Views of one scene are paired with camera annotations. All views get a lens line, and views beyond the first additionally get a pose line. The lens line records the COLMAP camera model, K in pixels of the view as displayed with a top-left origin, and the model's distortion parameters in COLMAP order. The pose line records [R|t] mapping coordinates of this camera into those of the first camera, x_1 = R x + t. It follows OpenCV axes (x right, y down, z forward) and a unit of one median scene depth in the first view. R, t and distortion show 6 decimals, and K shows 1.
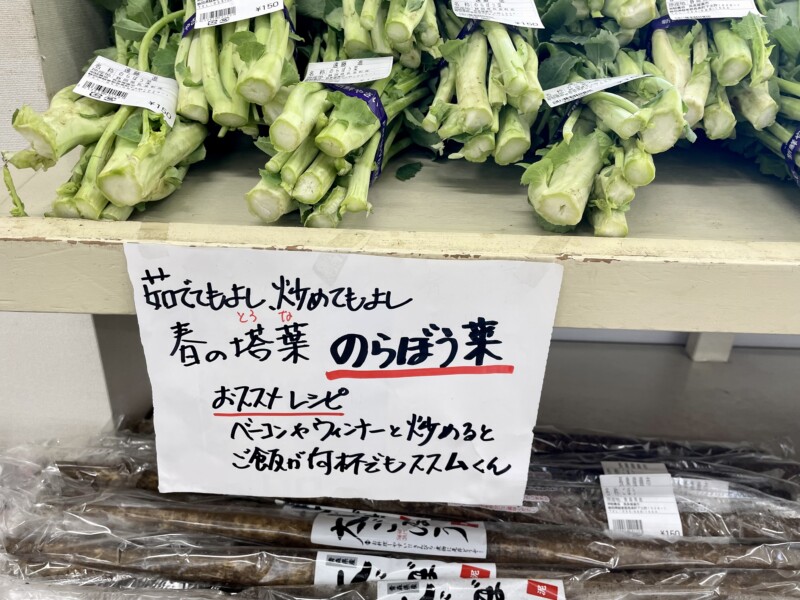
lens RADIAL K [[595.6, 0, 400.0], [0, 595.6, 300.0], [0, 0, 1]] dist [0.094088, -0.104854]
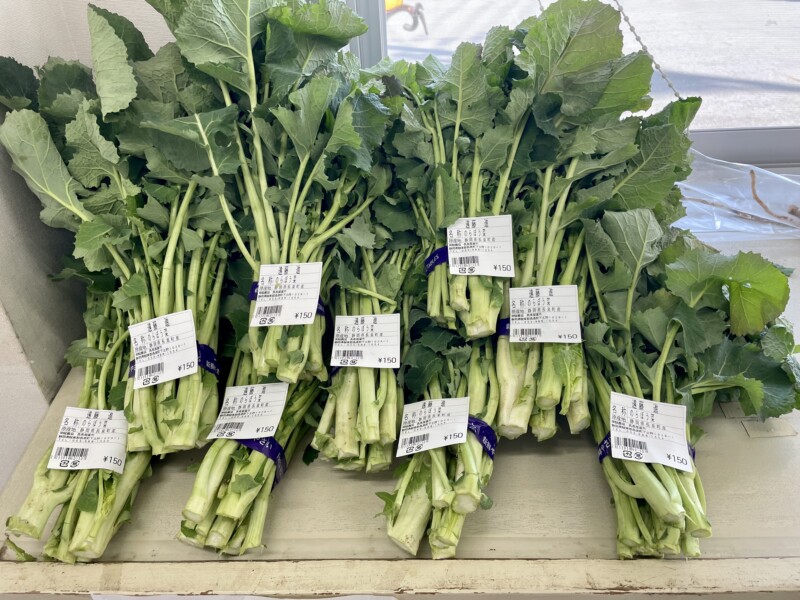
lens RADIAL K [[595.6, 0, 400.0], [0, 595.6, 300.0], [0, 0, 1]] dist [0.094088, -0.104854]
pose [[0.995196, -0.057295, -0.079388, 0.383518], [0.066265, 0.991107, 0.115396, -0.812271], [0.072071, -0.120102, 0.990142, -0.258035]]
